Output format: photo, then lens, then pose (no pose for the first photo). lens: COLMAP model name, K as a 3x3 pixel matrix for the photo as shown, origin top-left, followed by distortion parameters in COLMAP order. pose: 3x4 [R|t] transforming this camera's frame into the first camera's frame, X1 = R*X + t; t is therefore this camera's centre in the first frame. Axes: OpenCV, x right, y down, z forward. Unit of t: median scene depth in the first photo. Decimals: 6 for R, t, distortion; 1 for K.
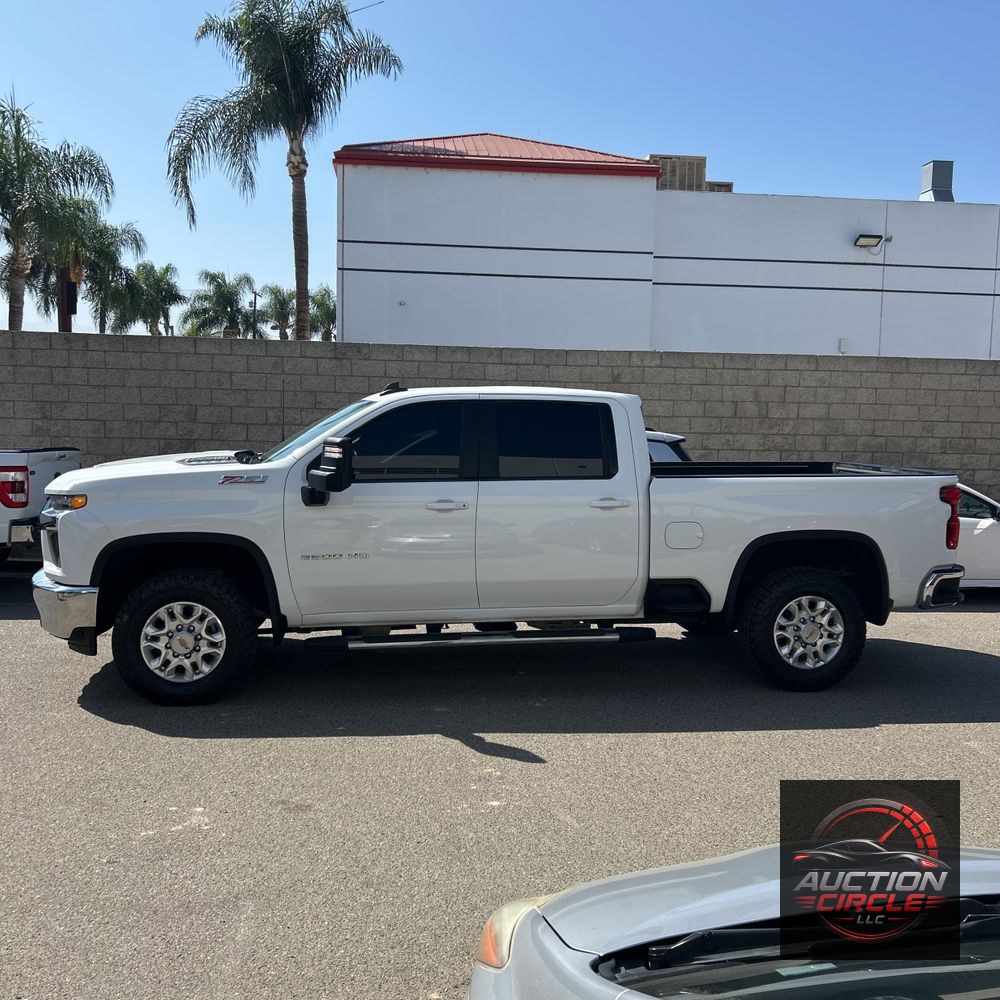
lens RADIAL K [[1018.9, 0, 501.9], [0, 1018.9, 468.2], [0, 0, 1]] dist [0.009162, 0.000000]
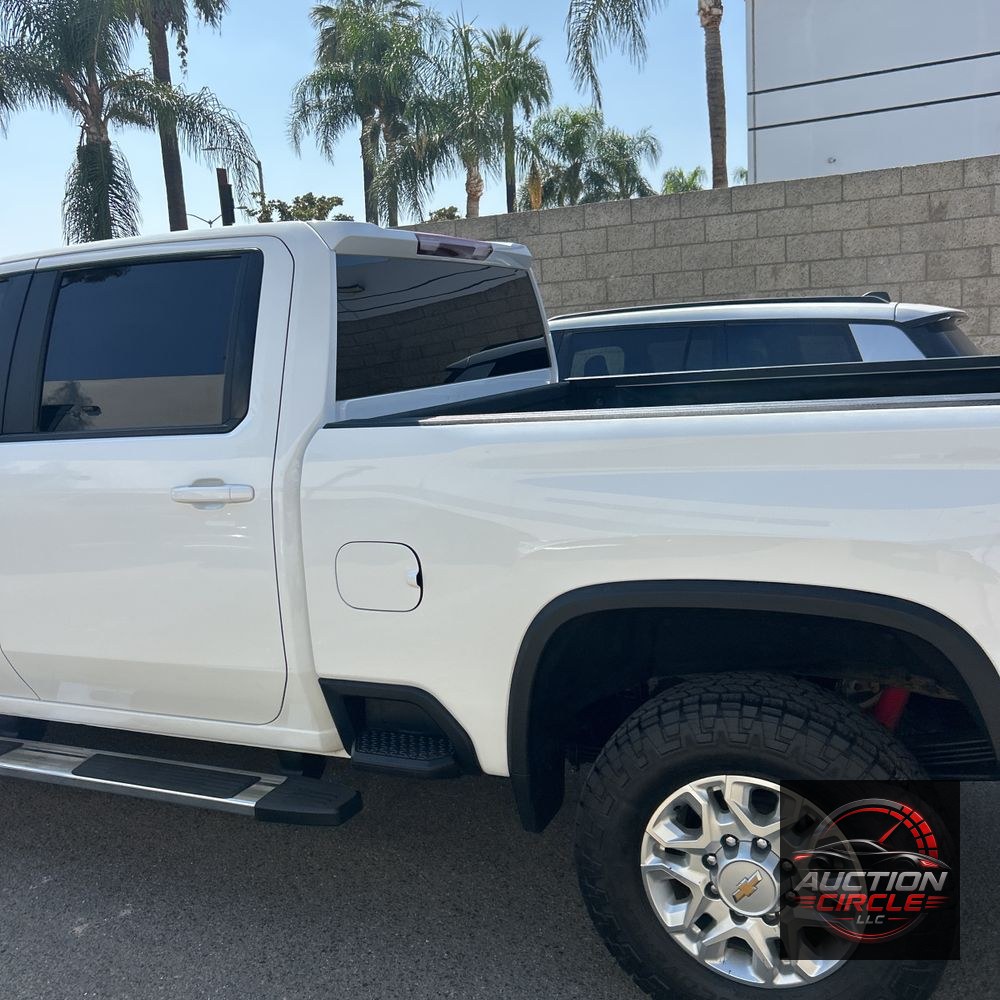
lens RADIAL K [[1018.9, 0, 494.9], [0, 1018.9, 481.3], [0, 0, 1]] dist [0.009162, 0.000000]
pose [[0.835339, 0.006712, -0.549695, 0.232840], [0.049191, 0.995002, 0.086902, -0.000188], [0.547530, -0.099632, 0.830833, 0.391613]]
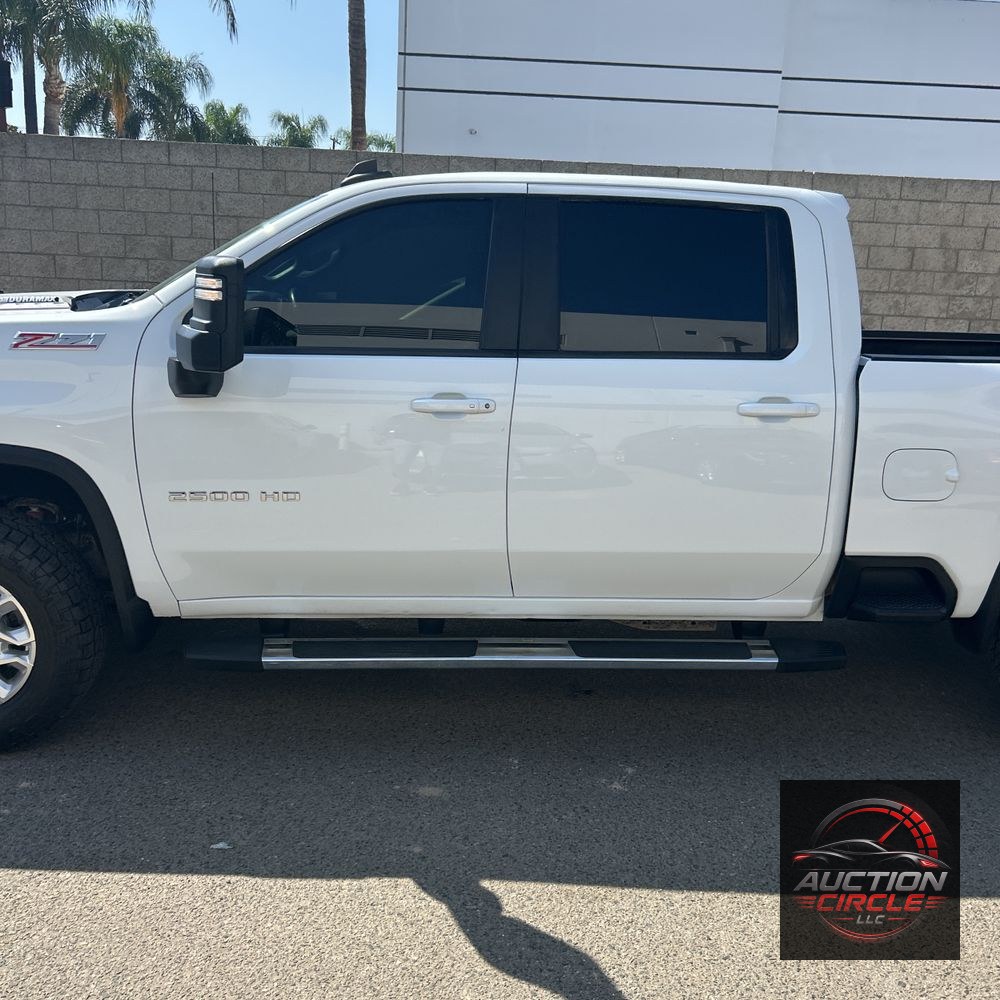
lens RADIAL K [[1018.9, 0, 490.1], [0, 1018.9, 481.2], [0, 0, 1]] dist [0.009162, 0.000000]
pose [[0.995149, 0.040648, -0.089592, 0.005800], [-0.027315, 0.989008, 0.145316, 0.000309], [0.094514, -0.142164, 0.985321, 0.263134]]
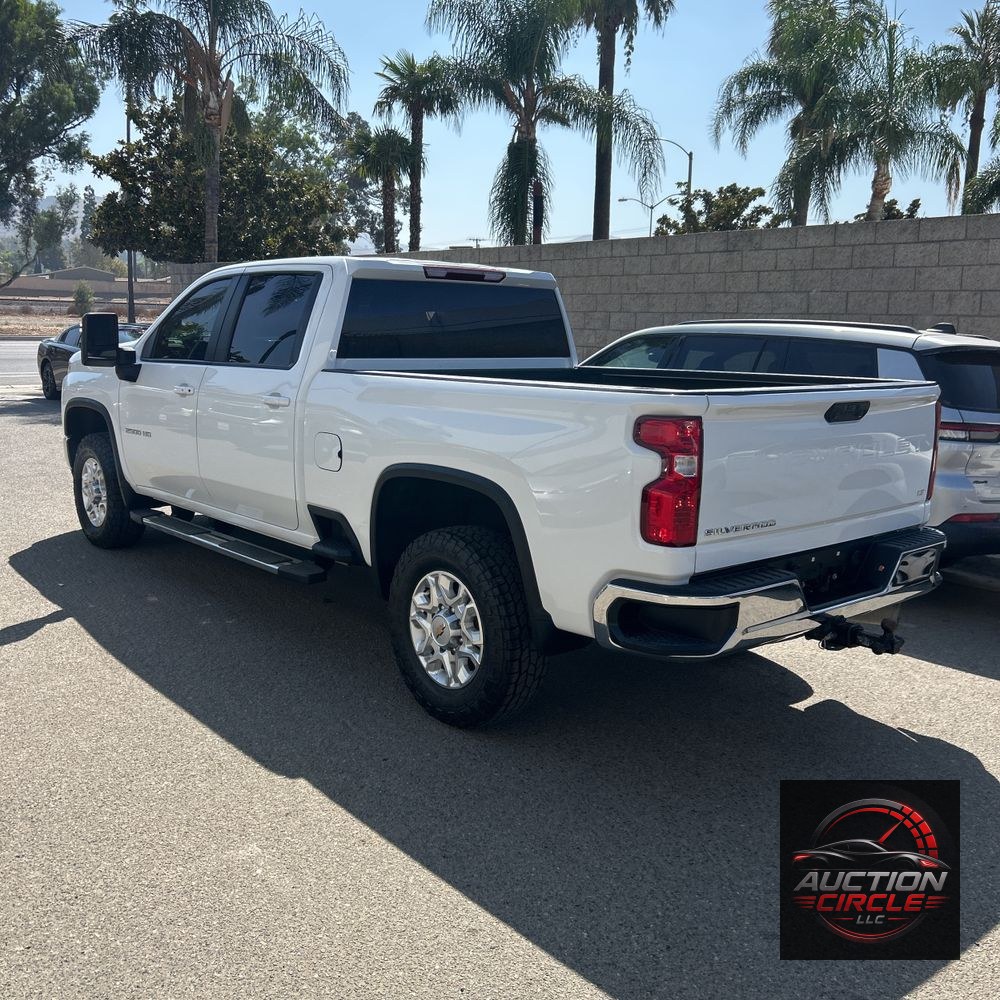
lens RADIAL K [[1018.9, 0, 493.6], [0, 1018.9, 490.5], [0, 0, 1]] dist [0.009162, 0.000000]
pose [[0.529539, 0.126741, -0.838764, 0.468586], [-0.057116, 0.991859, 0.113815, 0.002581], [0.846360, -0.012363, 0.532467, 0.392690]]
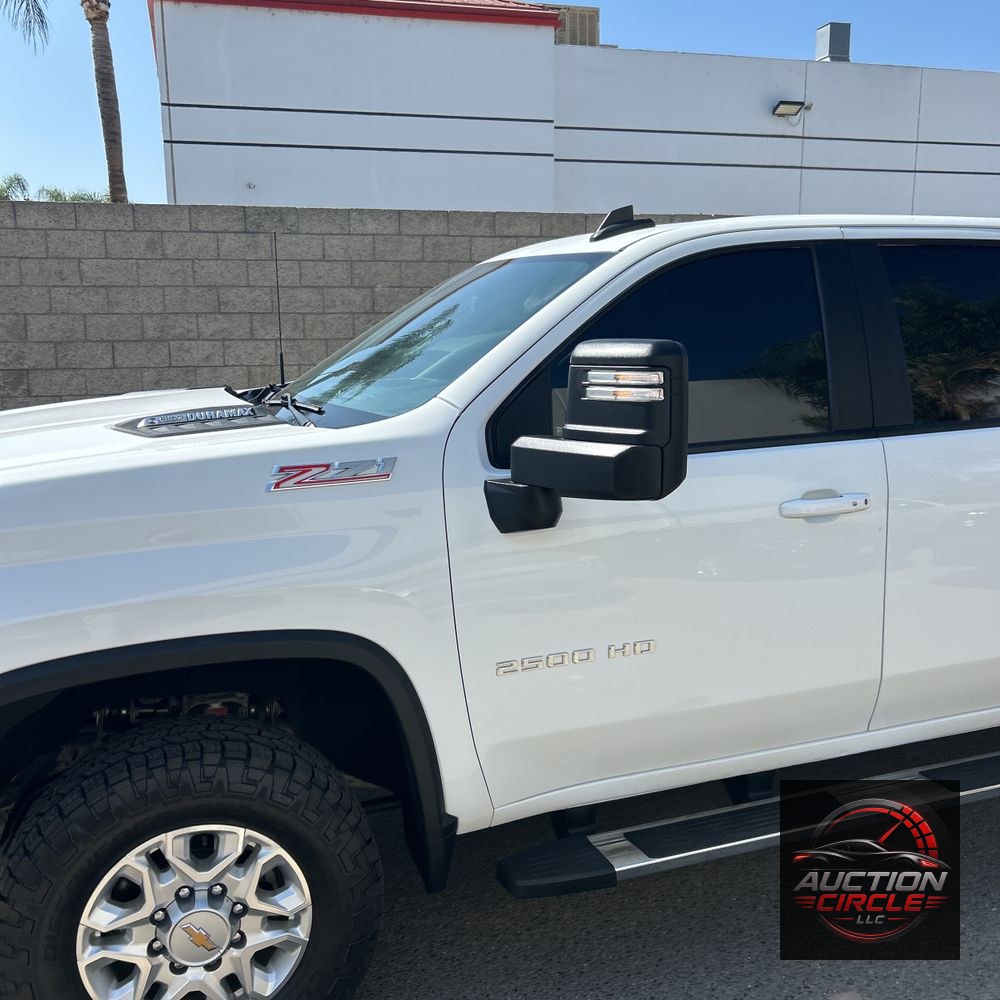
lens RADIAL K [[1018.9, 0, 479.4], [0, 1018.9, 501.5], [0, 0, 1]] dist [0.009162, 0.000000]
pose [[0.984875, -0.062476, 0.161609, -0.135590], [0.043539, 0.992038, 0.118174, -0.009715], [-0.167706, -0.109350, 0.979754, 0.332644]]
